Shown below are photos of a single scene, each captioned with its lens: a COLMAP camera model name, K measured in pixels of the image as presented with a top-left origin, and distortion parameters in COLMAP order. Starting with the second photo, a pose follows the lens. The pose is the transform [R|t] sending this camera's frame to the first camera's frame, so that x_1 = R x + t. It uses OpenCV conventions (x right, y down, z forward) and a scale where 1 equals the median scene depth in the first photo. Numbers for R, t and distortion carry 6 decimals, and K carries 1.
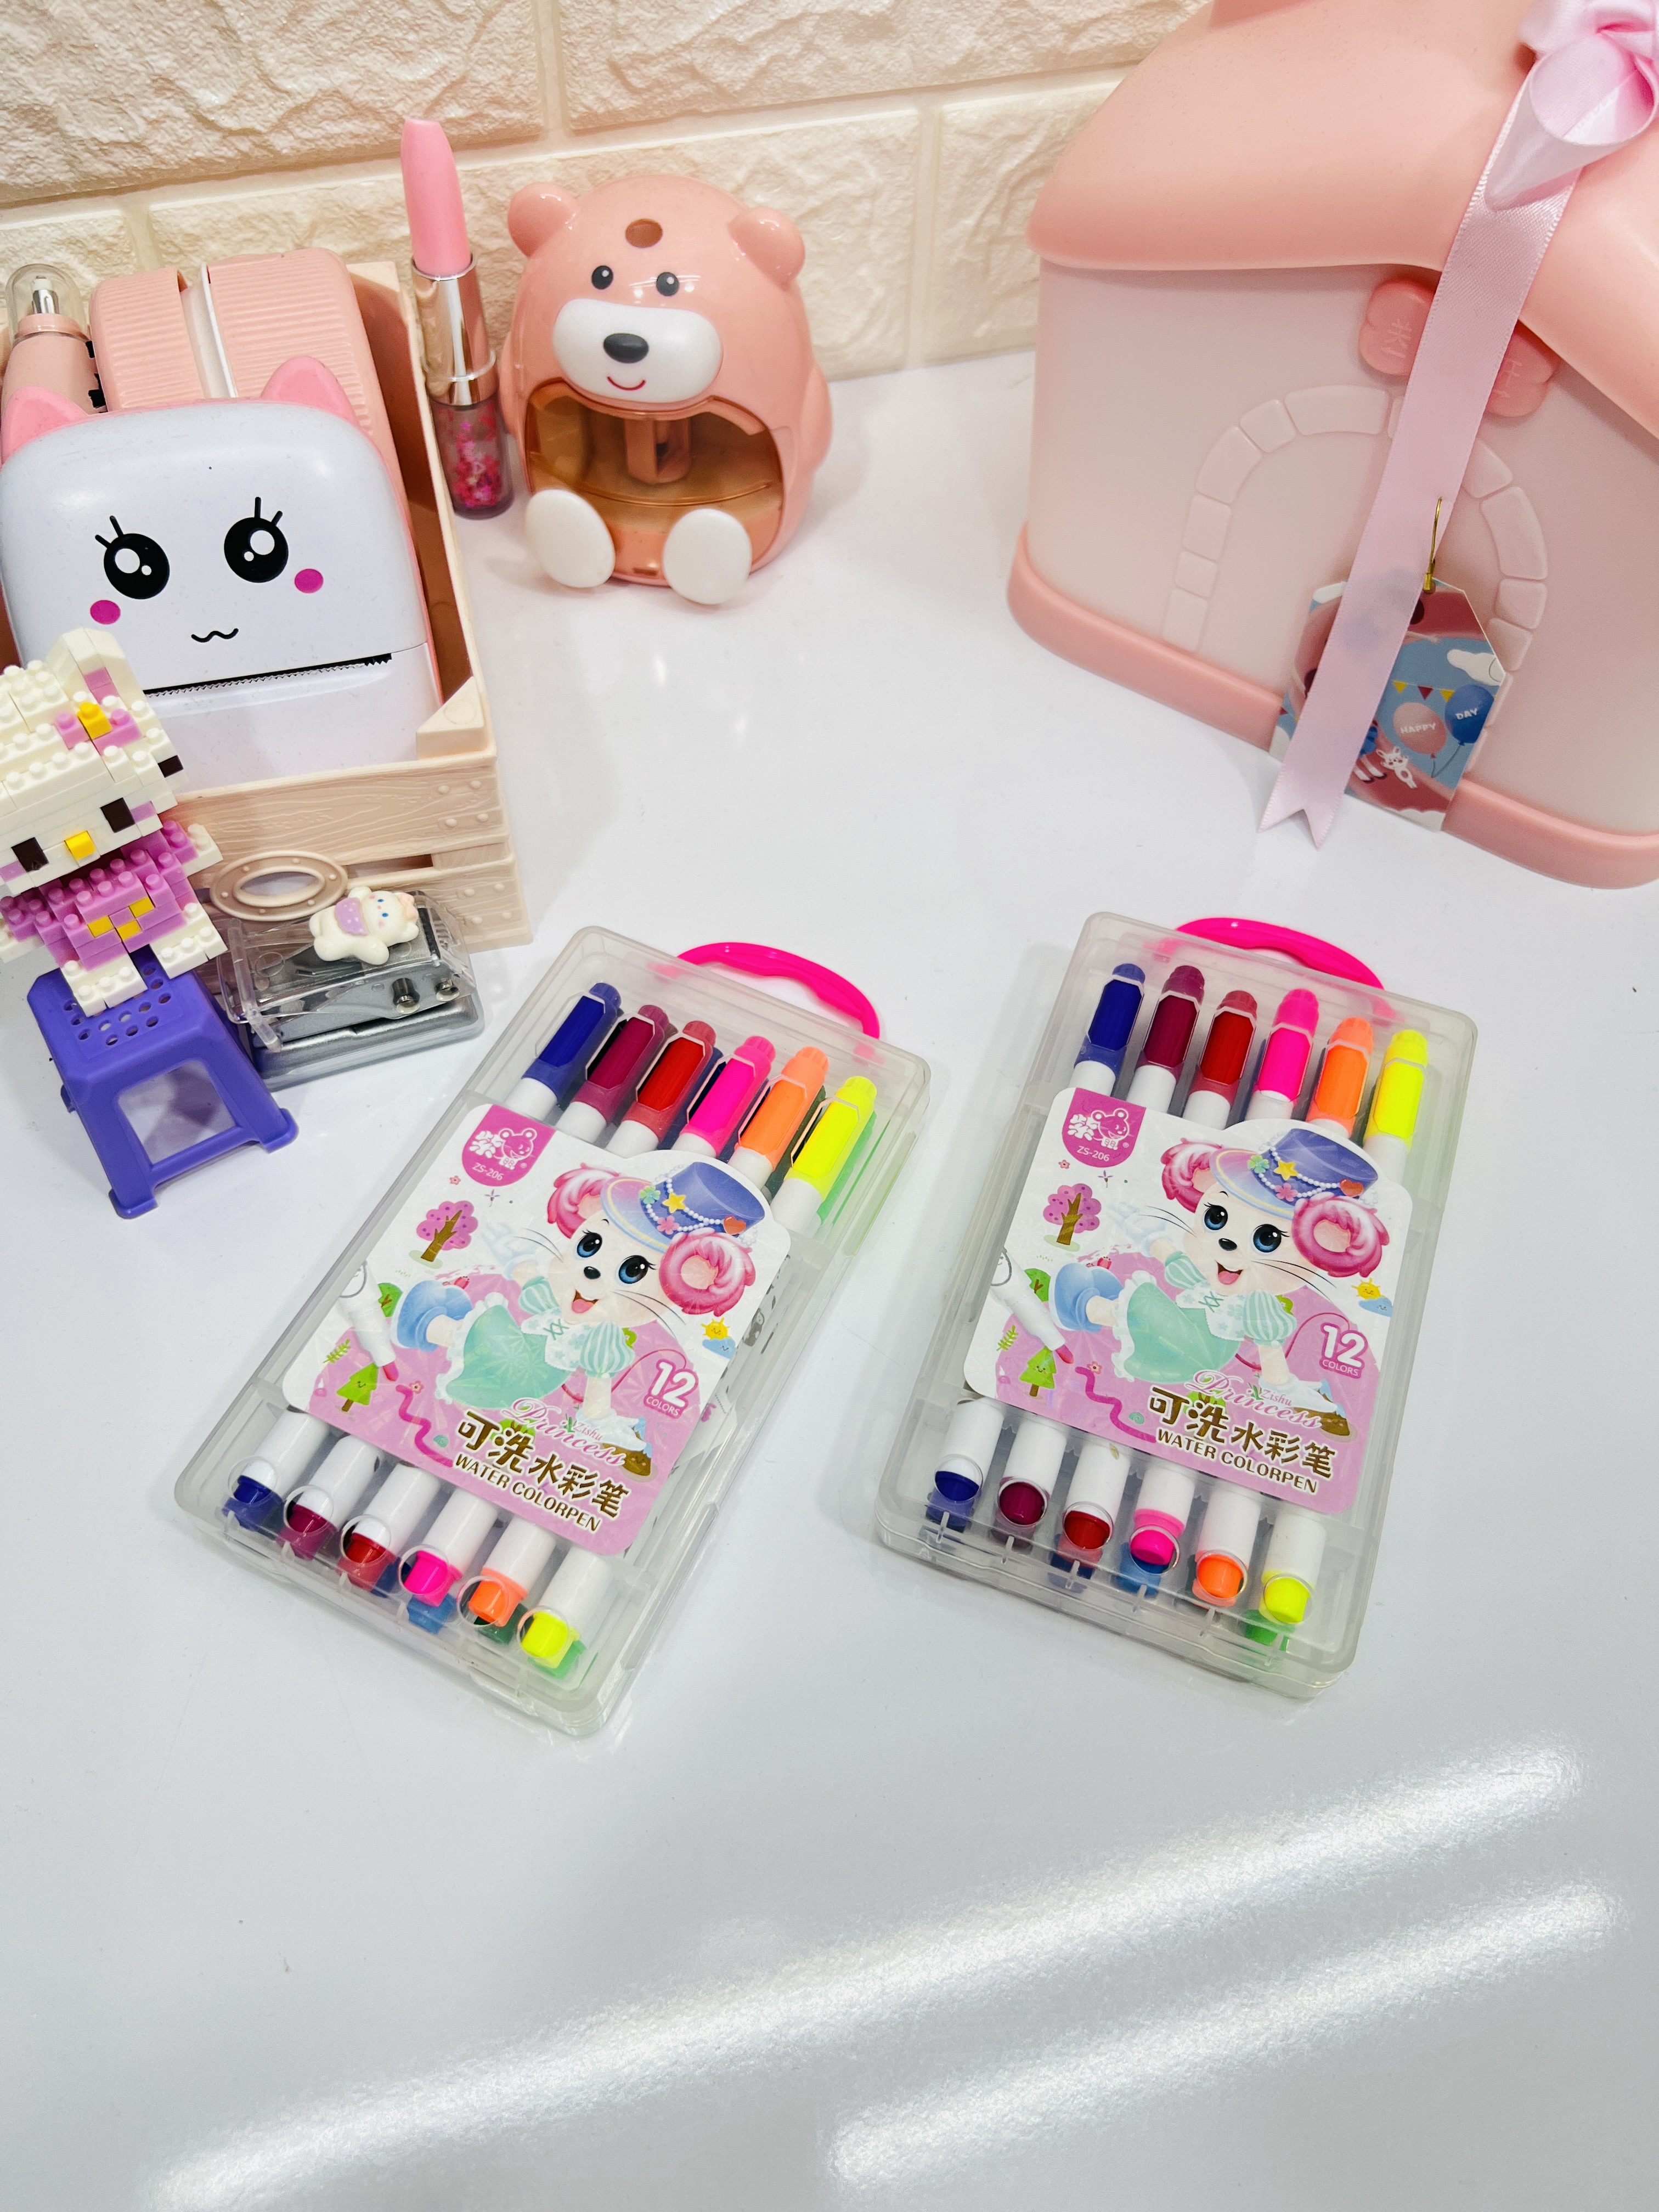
lens RADIAL K [[1708.1, 0, 823.7], [0, 1708.1, 1104.8], [0, 0, 1]] dist [0.007768, -0.019685]
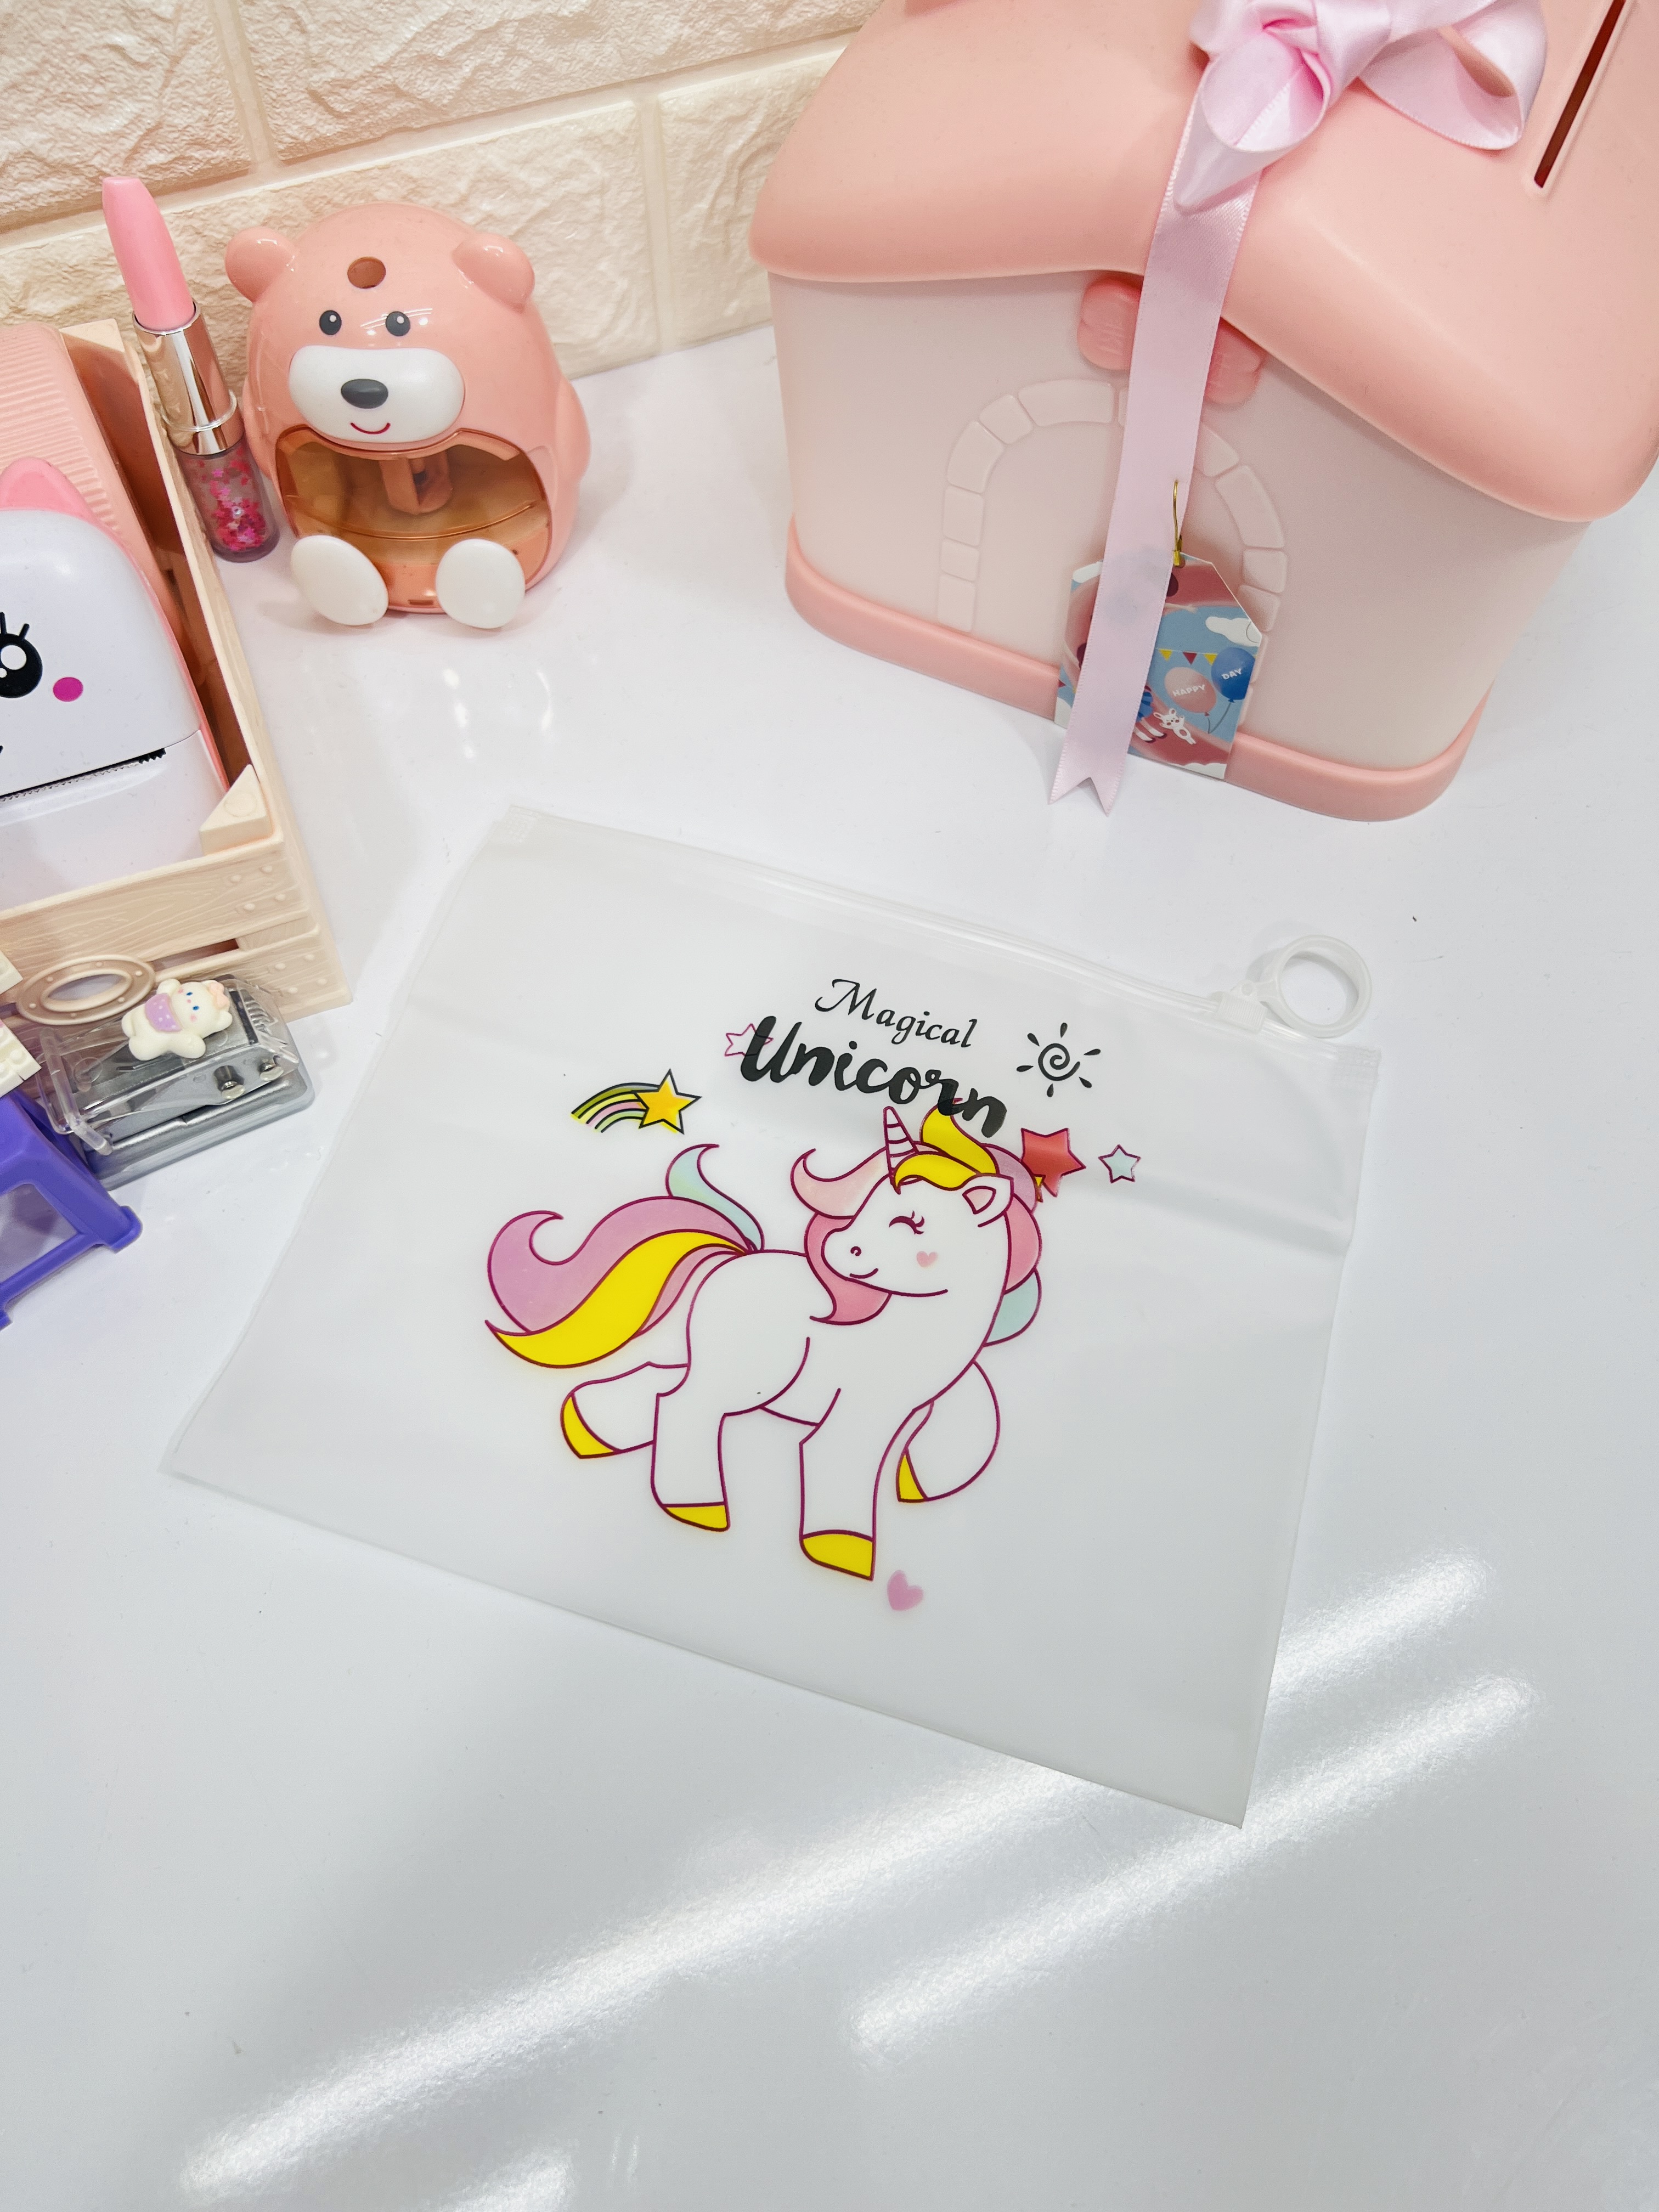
lens RADIAL K [[1708.1, 0, 839.6], [0, 1708.1, 1096.9], [0, 0, 1]] dist [0.007768, -0.019685]
pose [[0.989872, -0.126676, 0.064076, 0.041415], [0.122618, 0.990405, 0.063743, -0.068560], [-0.071536, -0.055241, 0.995907, -0.027299]]
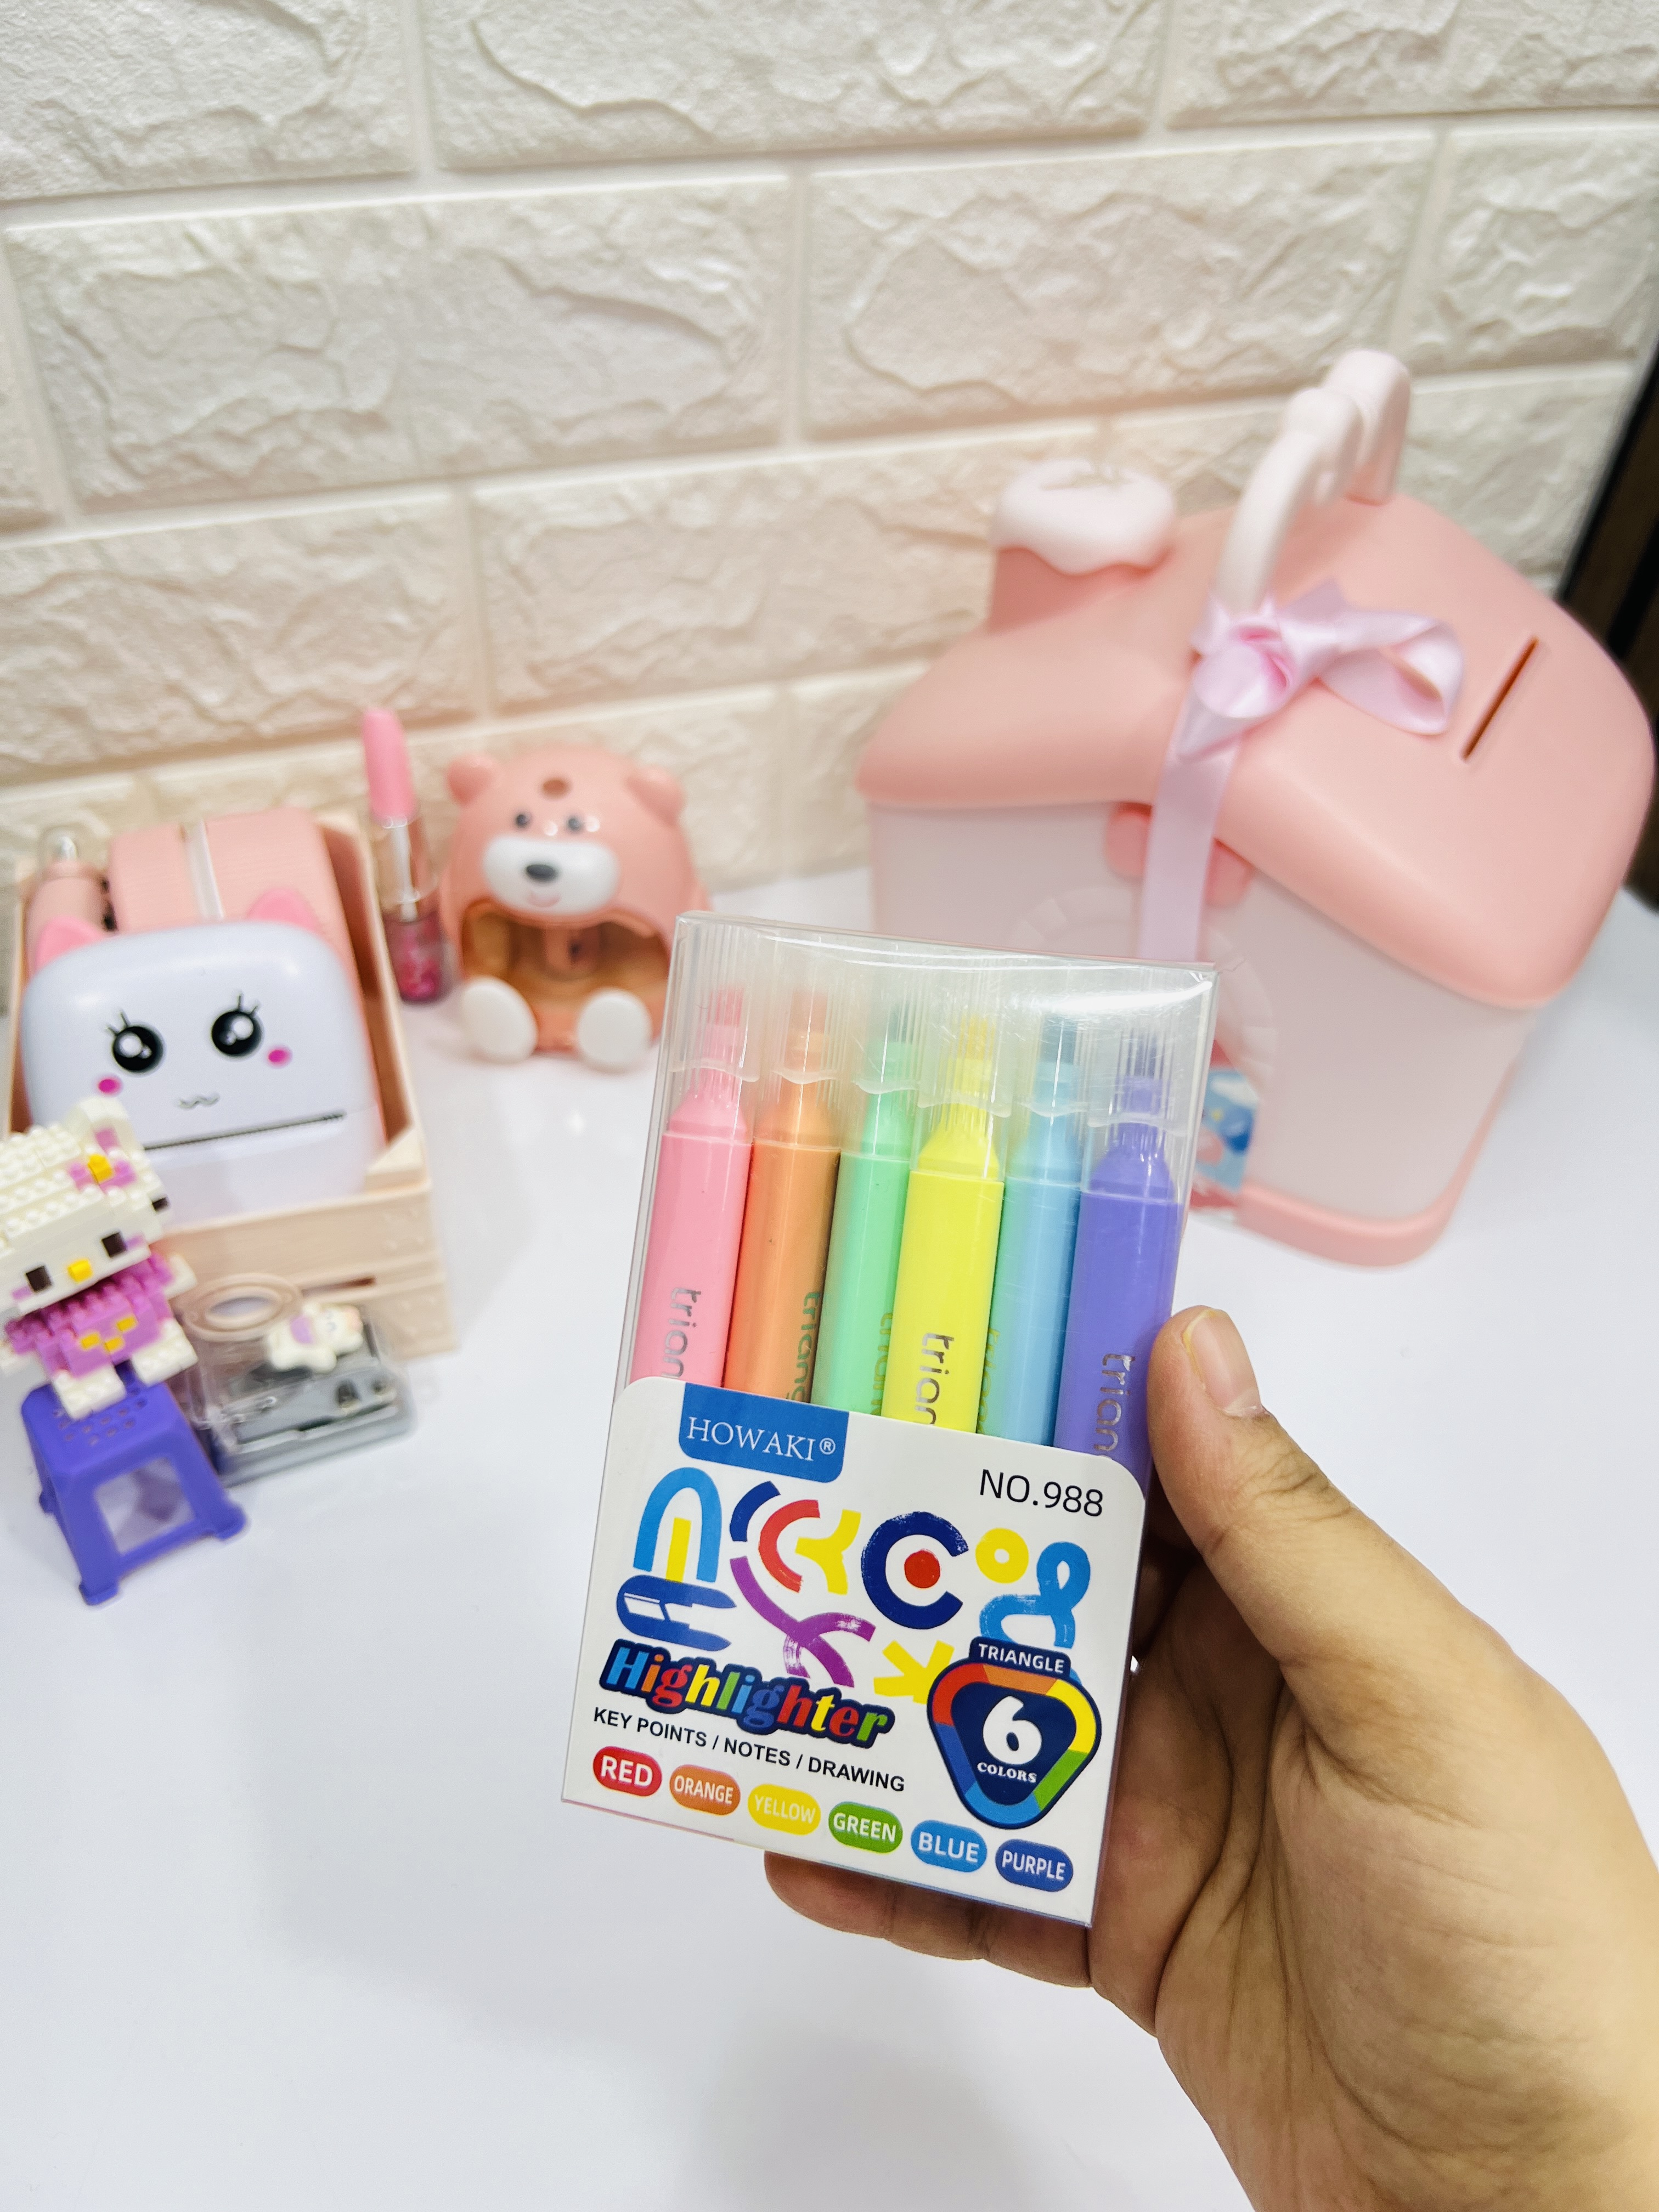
lens RADIAL K [[1708.1, 0, 831.4], [0, 1708.1, 1129.6], [0, 0, 1]] dist [0.007768, -0.019685]
pose [[0.998472, -0.036800, 0.041231, 0.037857], [0.046051, 0.966481, -0.252576, 0.063101], [-0.030554, 0.254088, 0.966698, -0.162538]]
